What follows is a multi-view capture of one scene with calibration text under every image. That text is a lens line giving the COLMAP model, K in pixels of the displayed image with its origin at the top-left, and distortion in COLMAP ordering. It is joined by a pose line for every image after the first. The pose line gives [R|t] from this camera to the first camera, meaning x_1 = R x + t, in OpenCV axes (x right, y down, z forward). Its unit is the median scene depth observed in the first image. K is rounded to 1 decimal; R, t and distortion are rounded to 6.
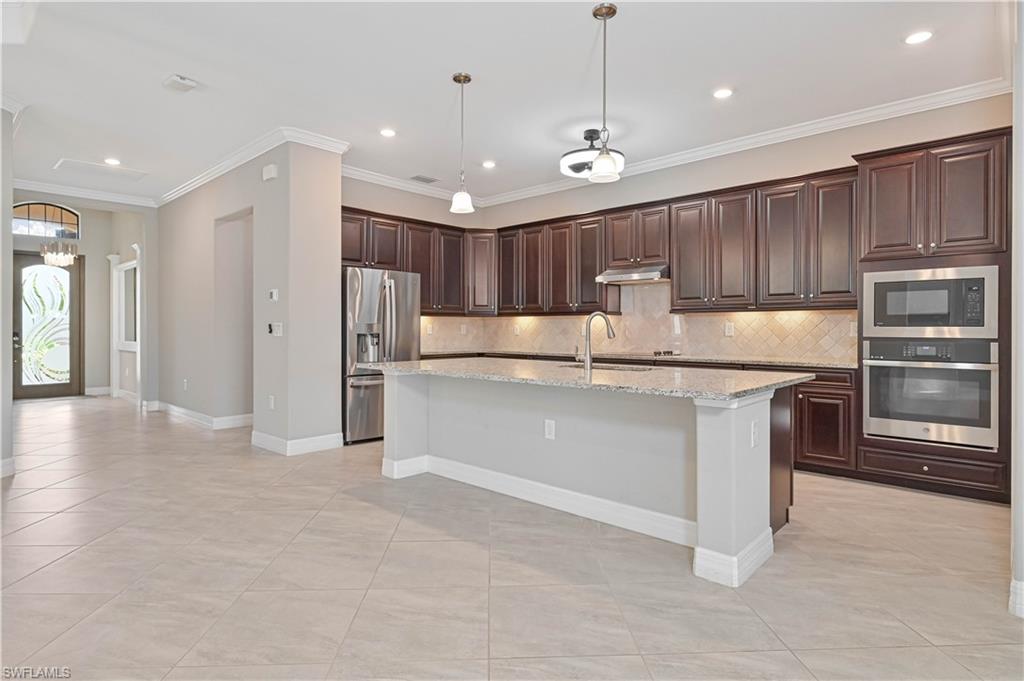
lens RADIAL K [[544.0, 0, 516.1], [0, 544.0, 330.9], [0, 0, 1]] dist [-0.003152, 0.000533]
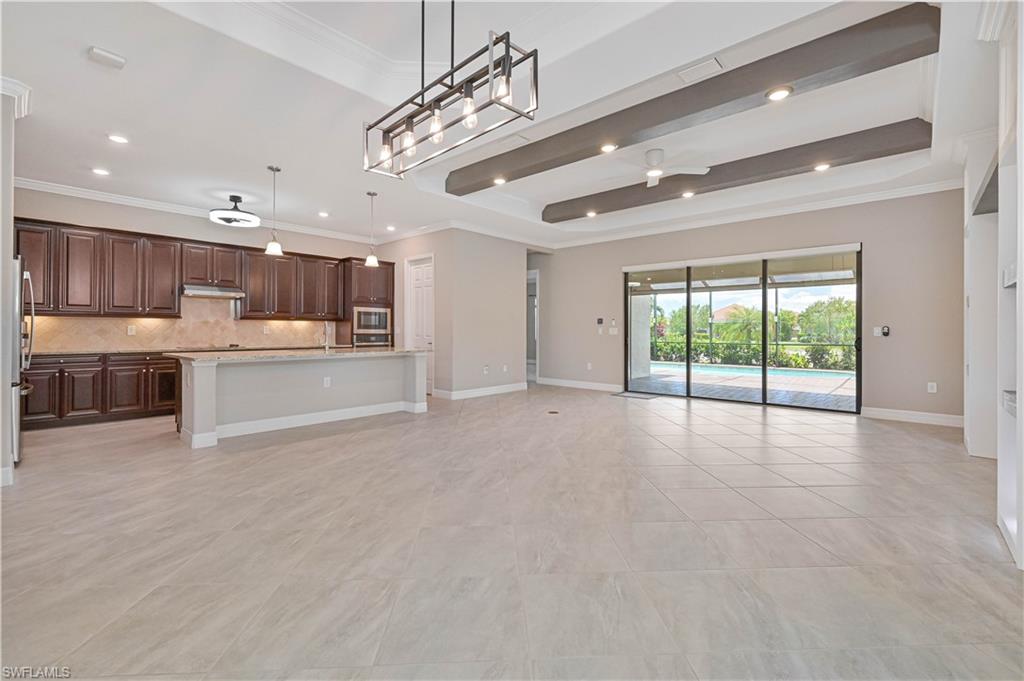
lens RADIAL K [[449.9, 0, 511.0], [0, 449.9, 329.7], [0, 0, 1]] dist [0.001008, -0.000009]
pose [[-0.011194, 0.004087, 0.999929, -1.101913], [0.001004, 0.999991, -0.004076, 0.002618], [-0.999937, 0.000958, -0.011198, 0.263631]]
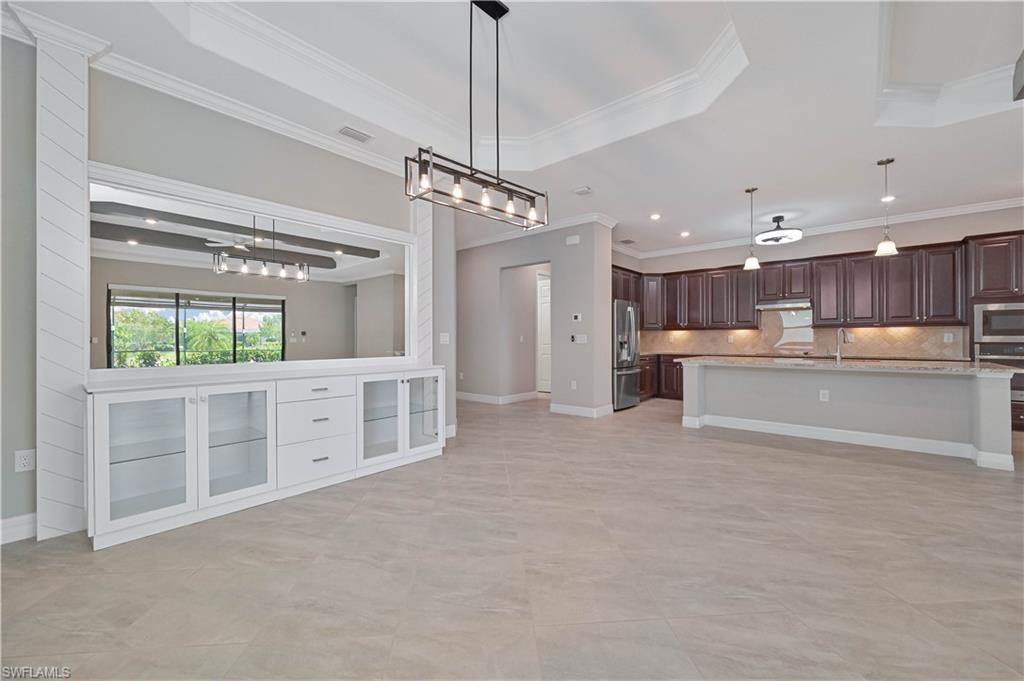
lens RADIAL K [[405.8, 0, 516.4], [0, 405.8, 339.4], [0, 0, 1]] dist [-0.000076, -0.000032]
pose [[0.999353, -0.002211, 0.035904, -0.692871], [0.002387, 0.999985, -0.004867, 0.004302], [-0.035893, 0.004950, 0.999343, -0.186960]]
